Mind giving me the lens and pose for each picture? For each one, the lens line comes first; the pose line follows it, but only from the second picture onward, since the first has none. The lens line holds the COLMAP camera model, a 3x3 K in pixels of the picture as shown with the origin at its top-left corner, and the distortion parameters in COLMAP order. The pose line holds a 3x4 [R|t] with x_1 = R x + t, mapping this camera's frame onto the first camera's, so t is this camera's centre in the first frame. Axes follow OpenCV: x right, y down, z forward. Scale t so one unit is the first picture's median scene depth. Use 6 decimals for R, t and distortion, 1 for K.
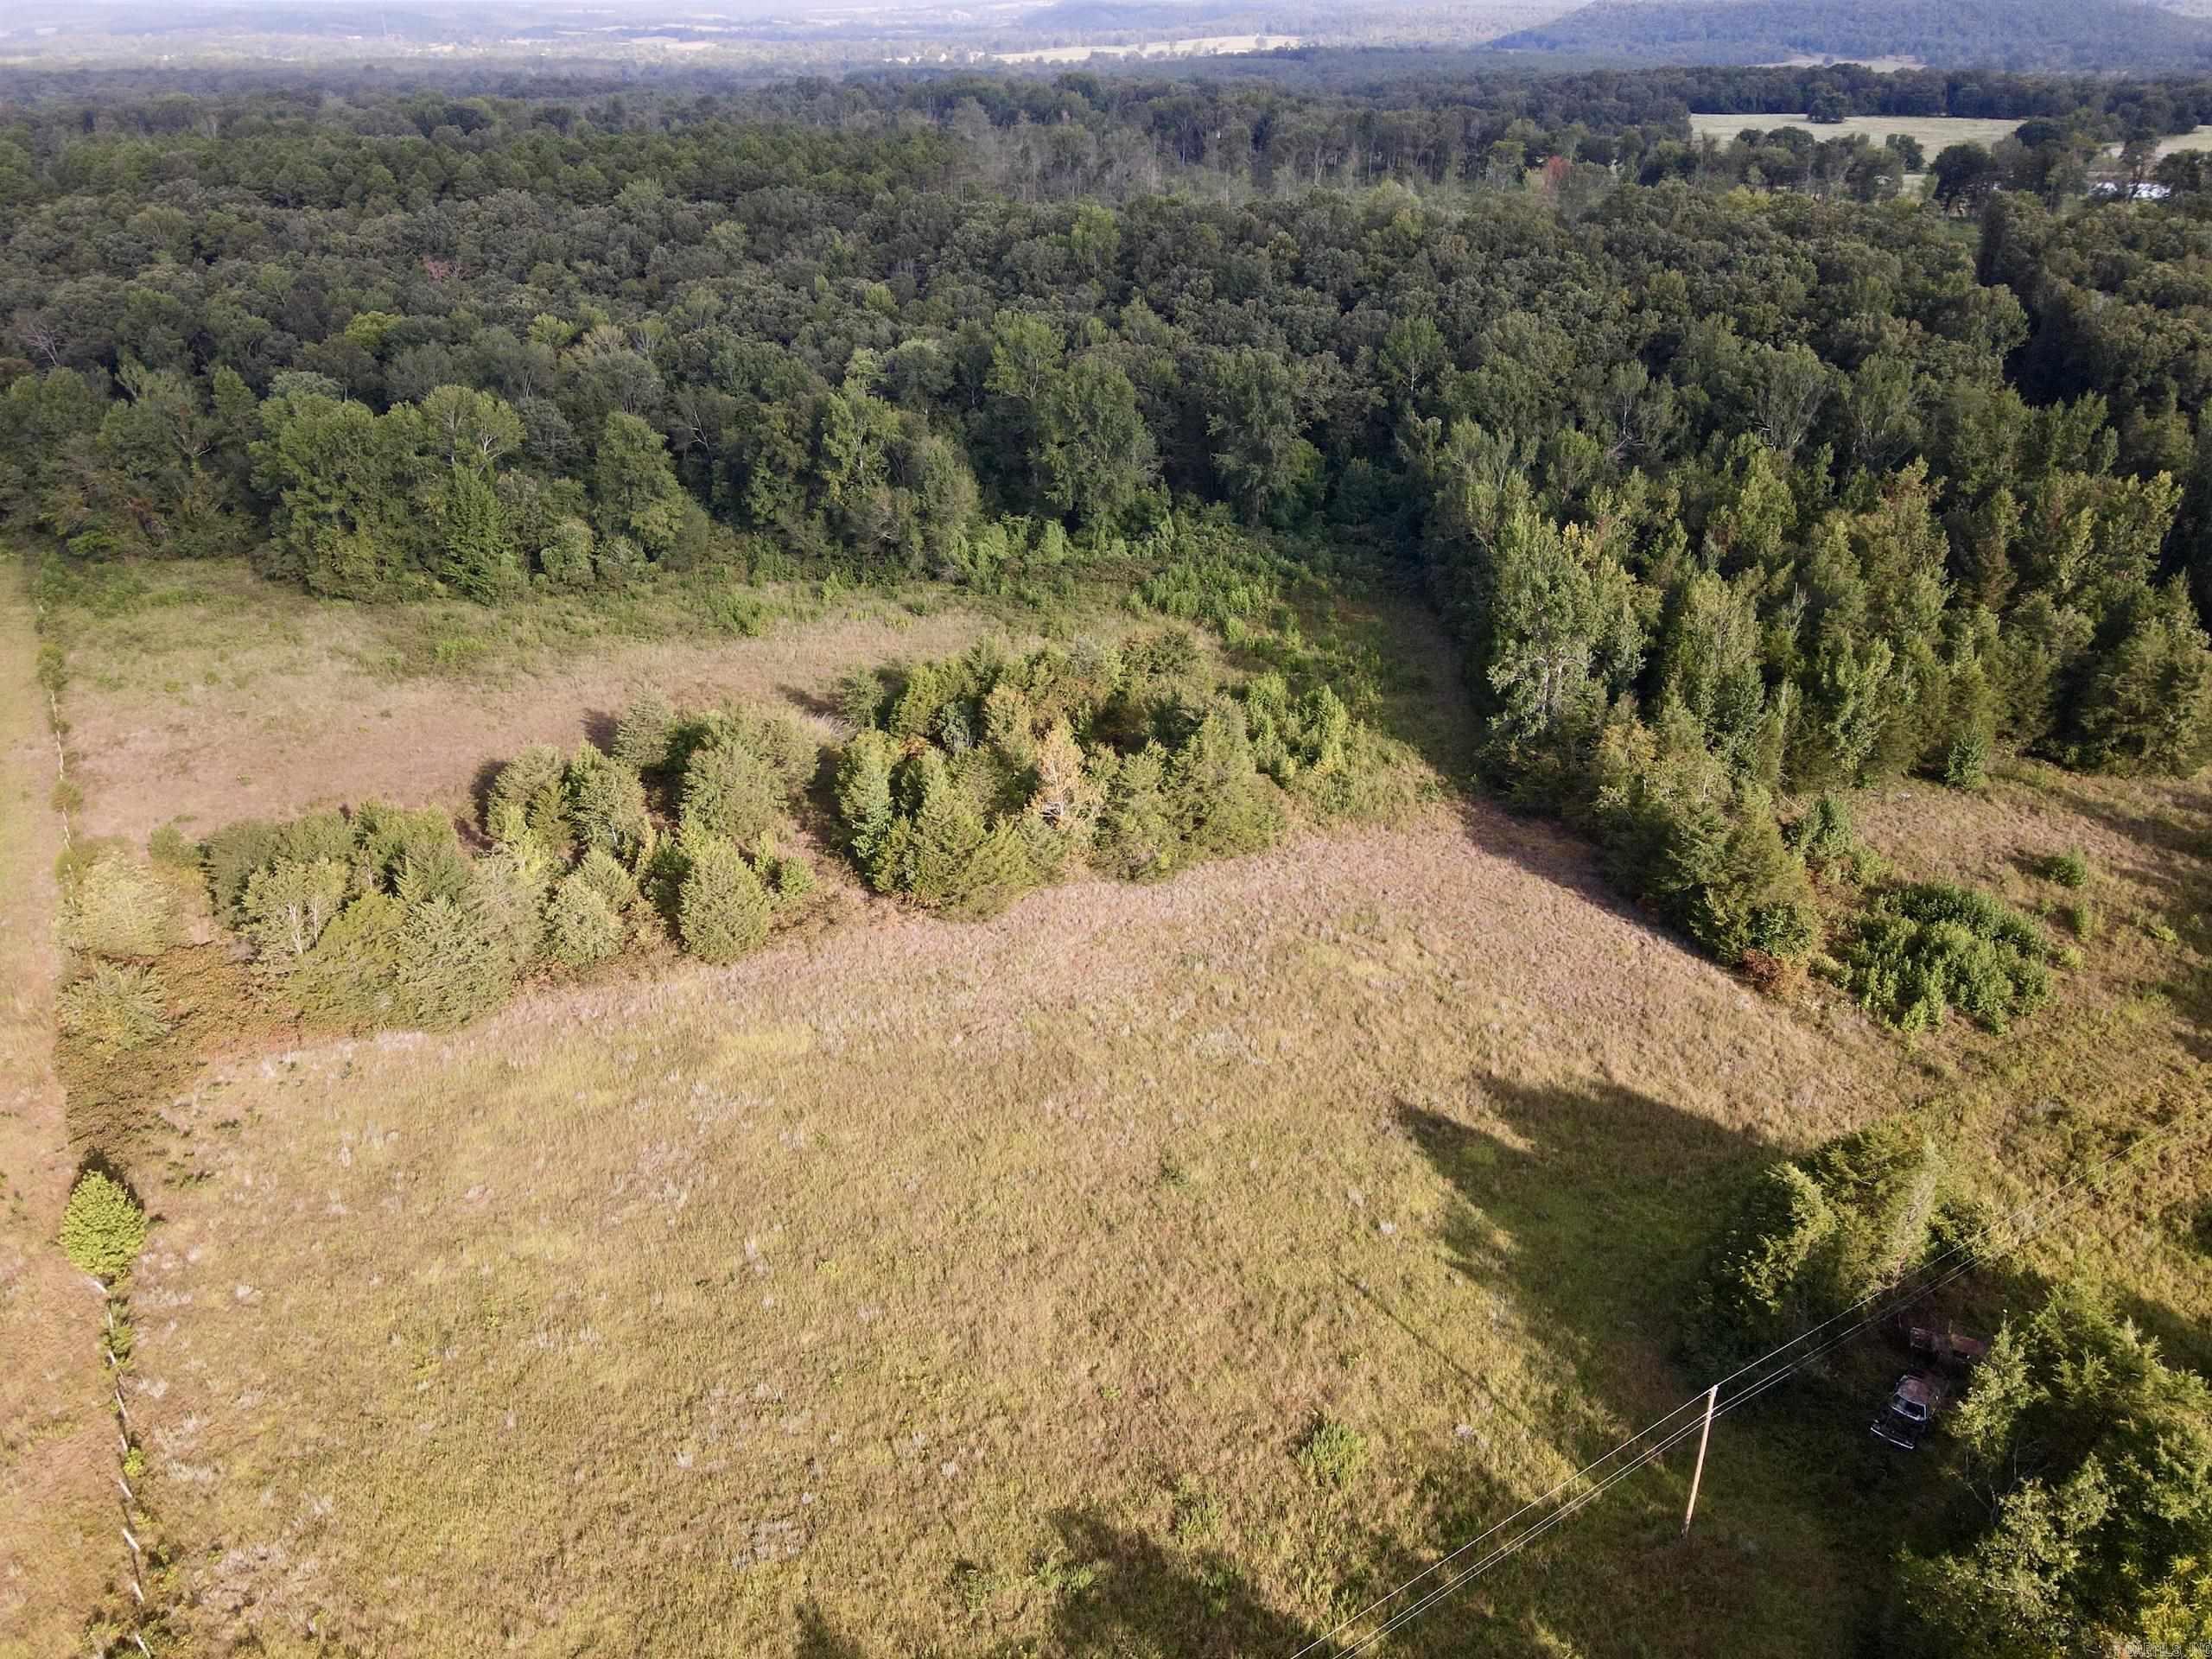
lens RADIAL K [[1543.5, 0, 1106.0], [0, 1543.5, 829.5], [0, 0, 1]] dist [0.010735, -0.001045]
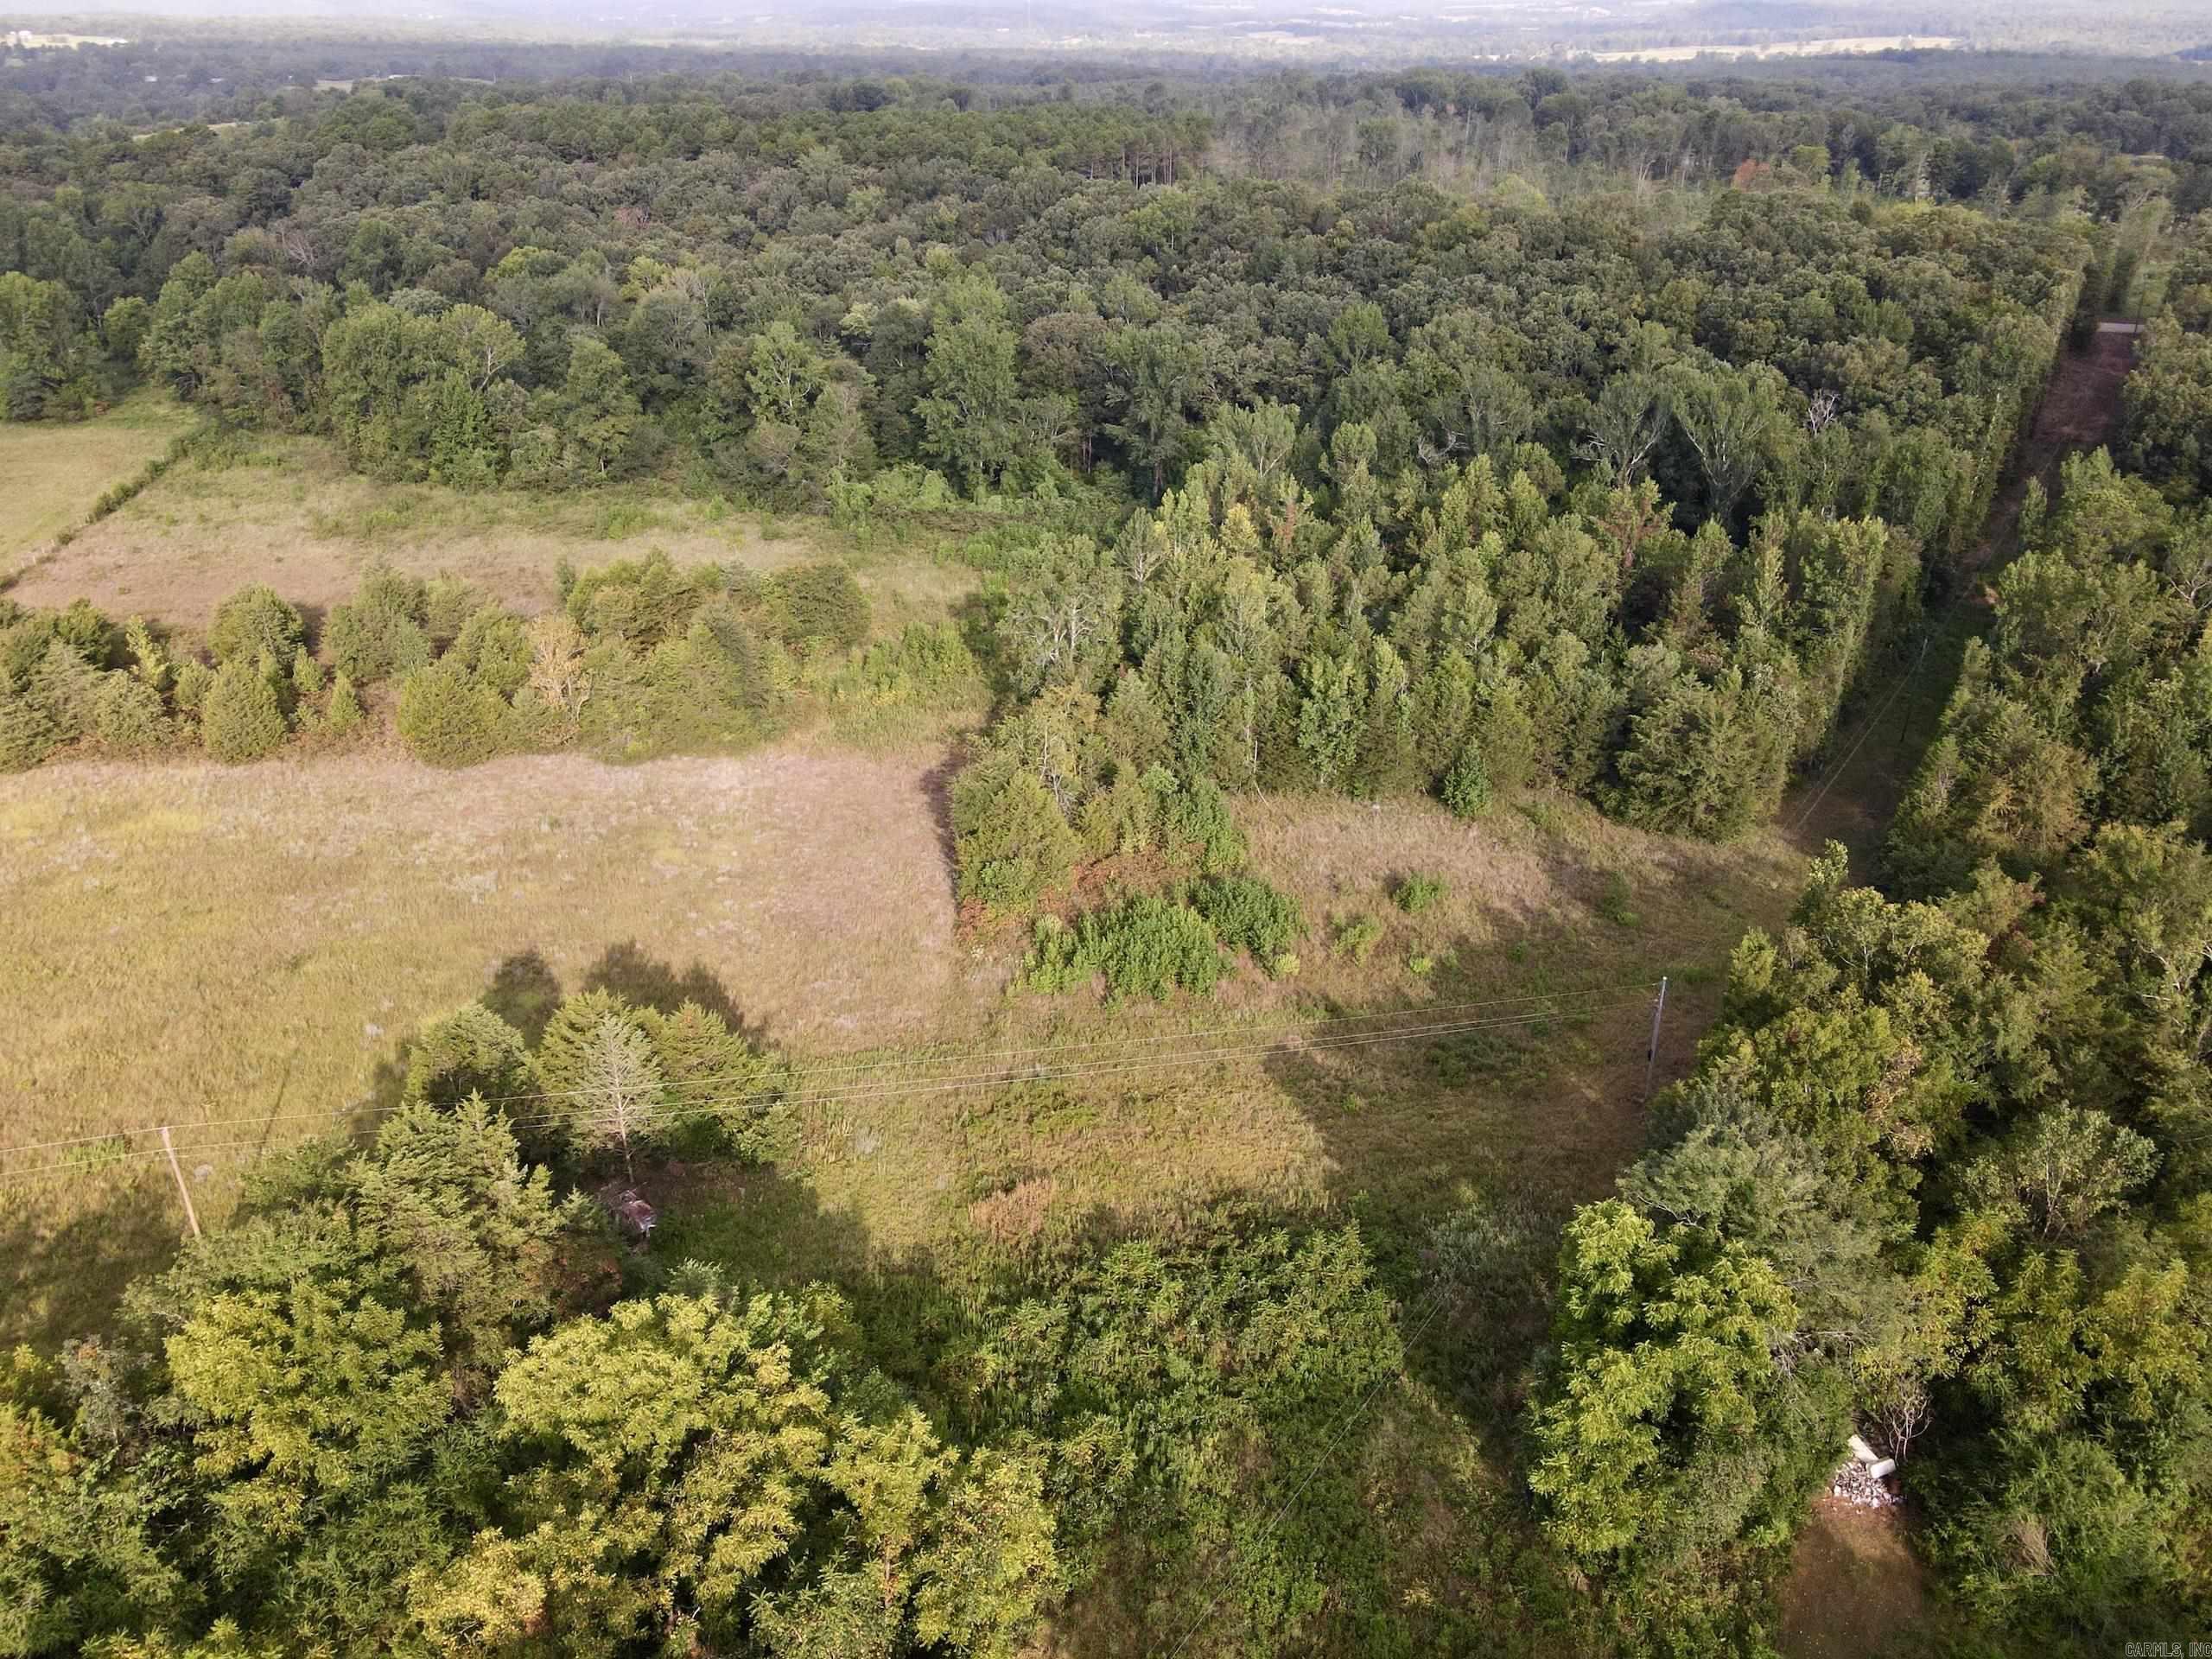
lens RADIAL K [[1543.5, 0, 1106.0], [0, 1543.5, 829.5], [0, 0, 1]] dist [0.010735, -0.001045]
pose [[0.942166, 0.165848, -0.291233, 0.424856], [-0.165235, 0.985888, 0.026881, -0.004190], [0.291582, 0.022795, 0.956274, 0.021958]]
